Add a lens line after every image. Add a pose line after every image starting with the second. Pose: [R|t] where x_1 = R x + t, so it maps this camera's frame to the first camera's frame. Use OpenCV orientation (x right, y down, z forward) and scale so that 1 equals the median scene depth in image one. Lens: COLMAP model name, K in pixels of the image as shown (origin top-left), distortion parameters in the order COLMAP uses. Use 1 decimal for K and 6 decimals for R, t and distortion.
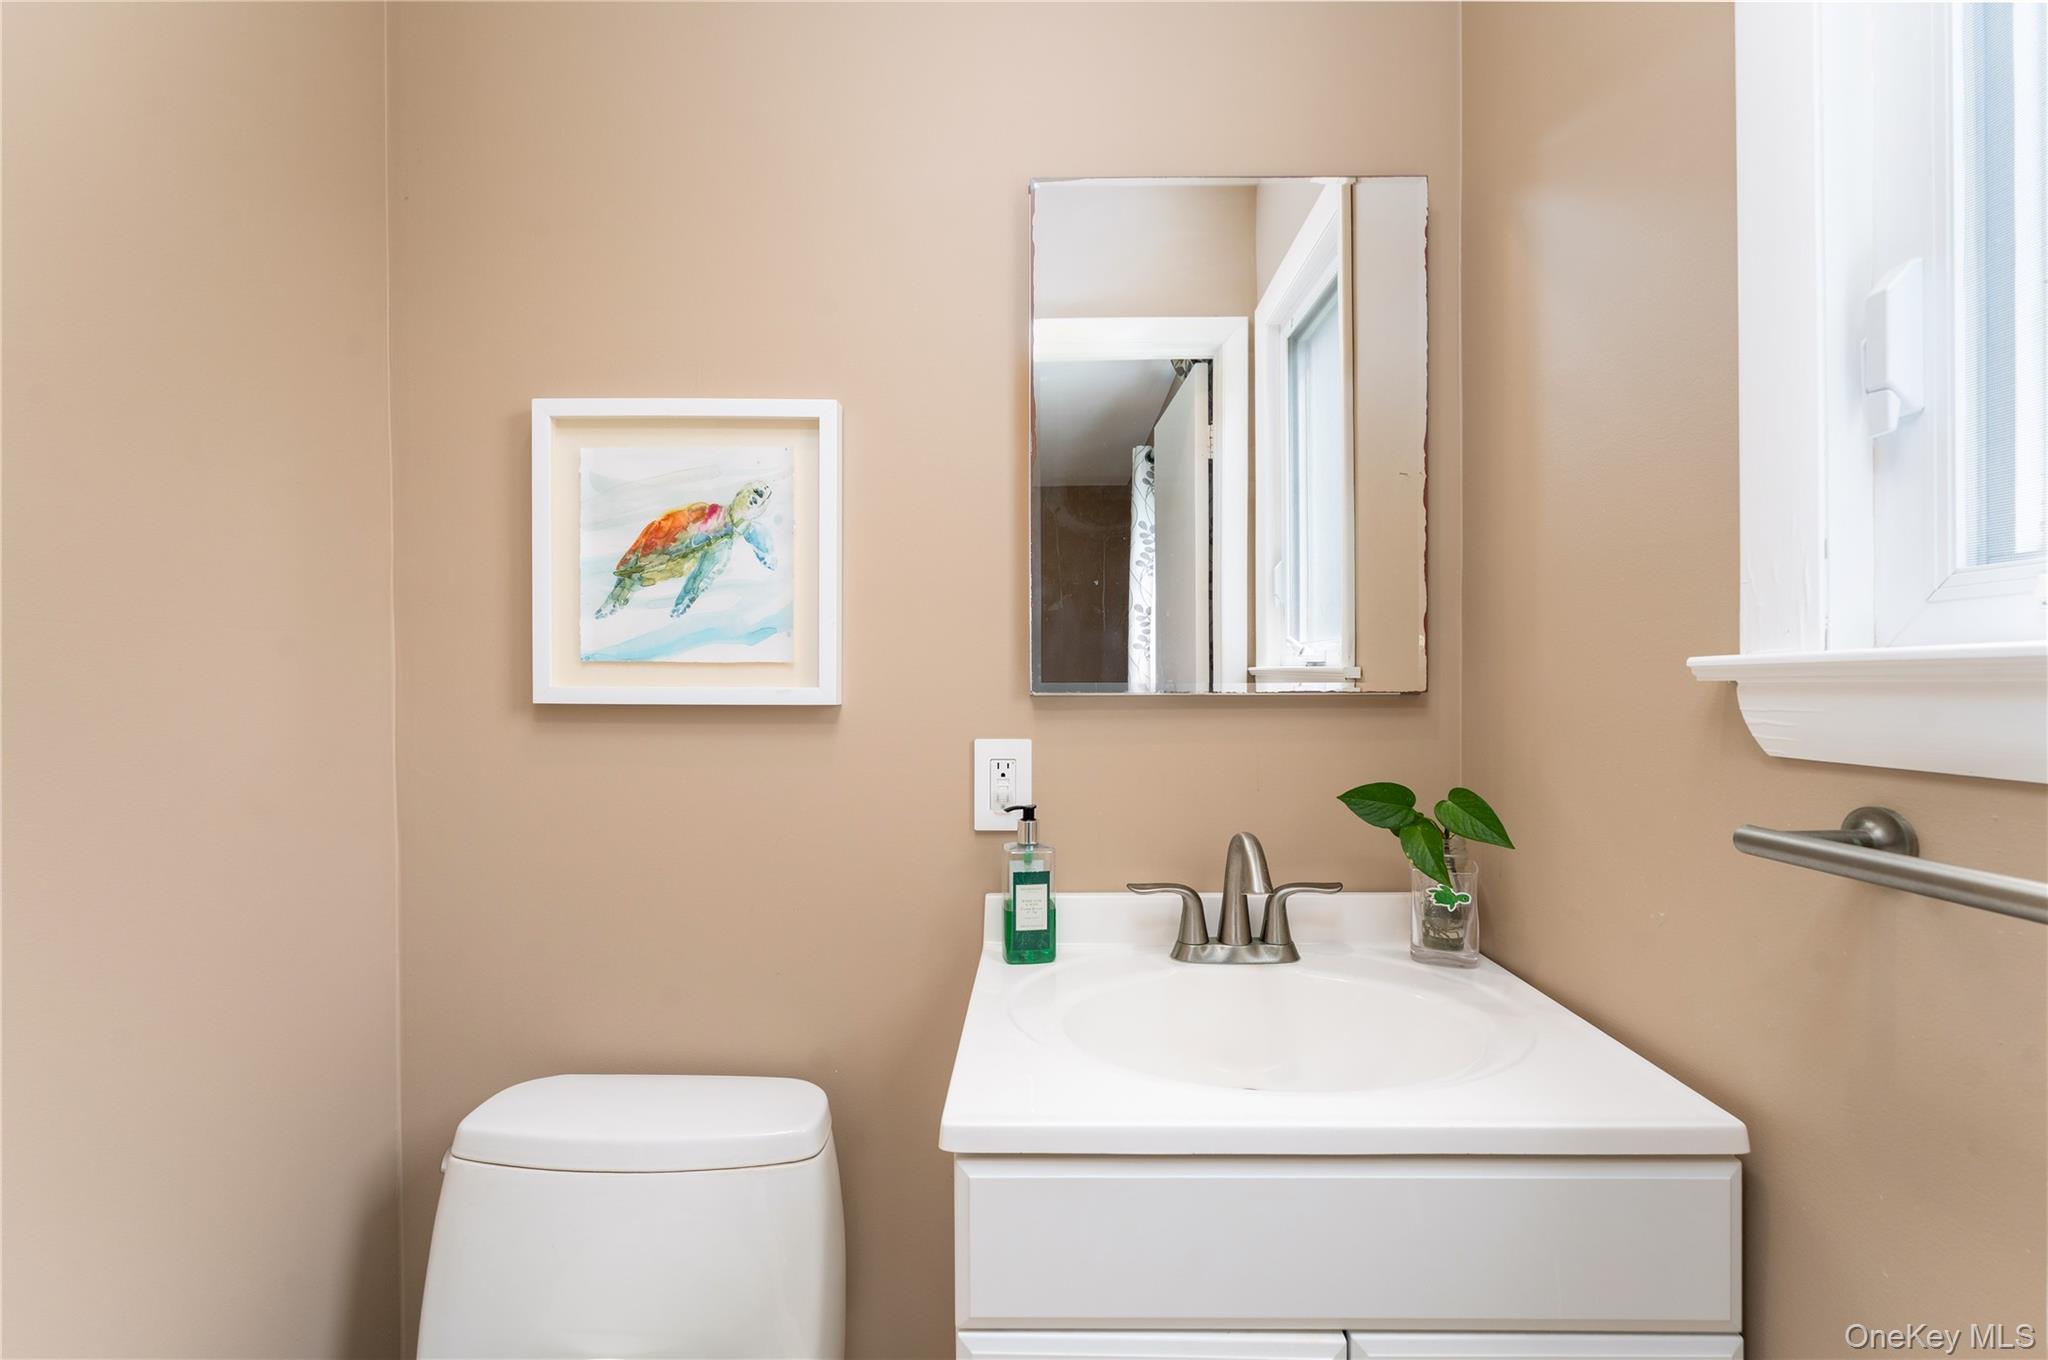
lens RADIAL K [[890.3, 0, 1025.1], [0, 890.3, 686.1], [0, 0, 1]] dist [-0.027053, -0.000650]
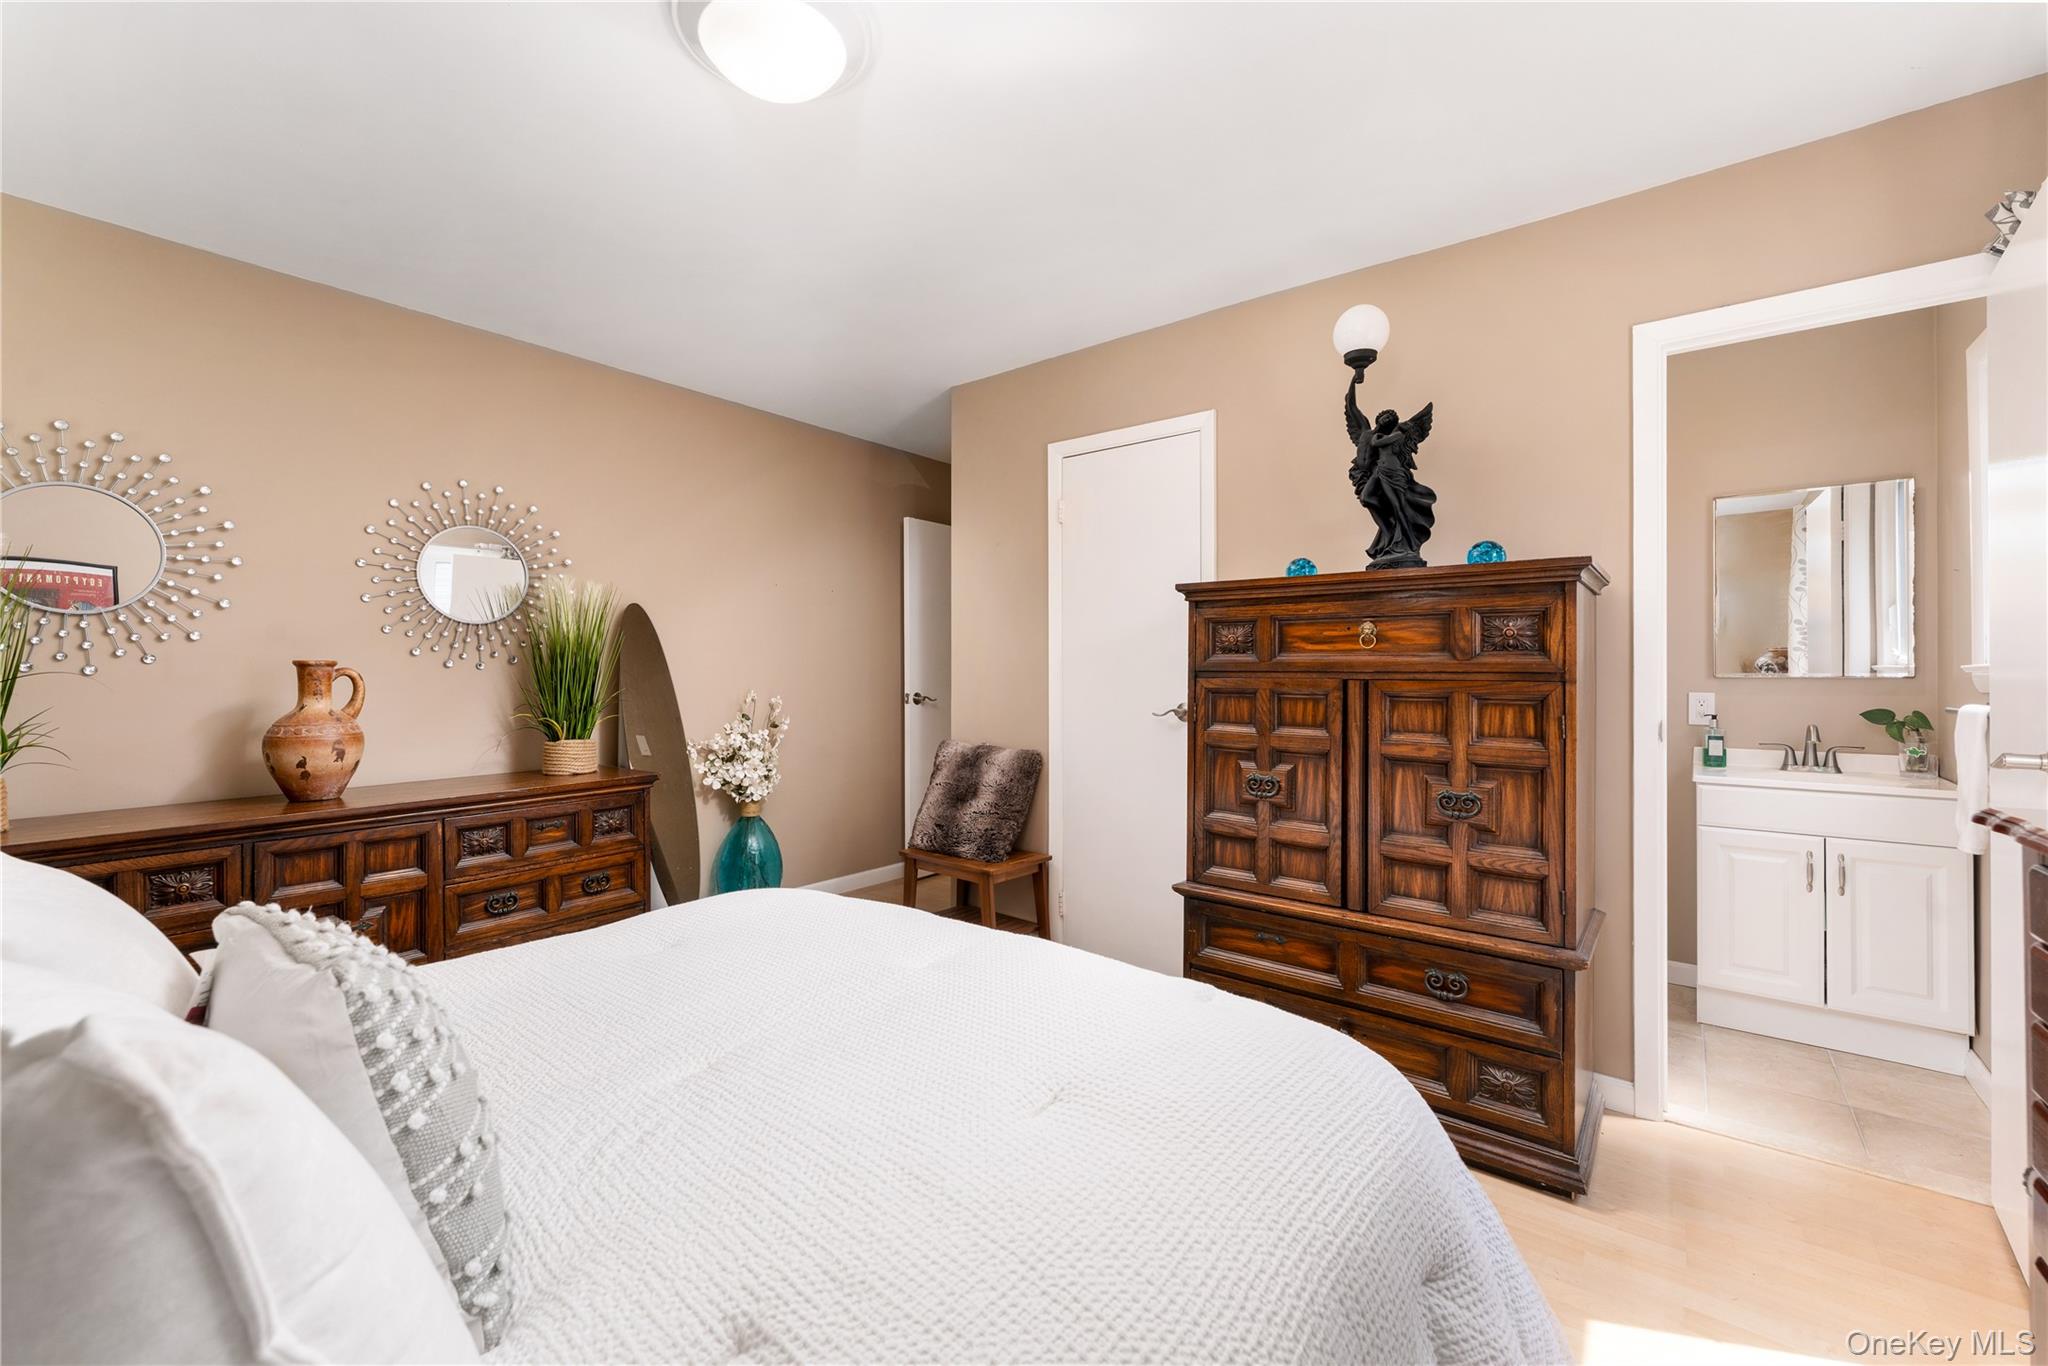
lens RADIAL K [[834.2, 0, 1016.6], [0, 834.2, 661.4], [0, 0, 1]] dist [0.002336, 0.000095]
pose [[0.783186, -0.004112, -0.621774, -0.084936], [0.000350, 0.999981, -0.006173, -0.025722], [0.621787, 0.004617, 0.783173, -2.640481]]
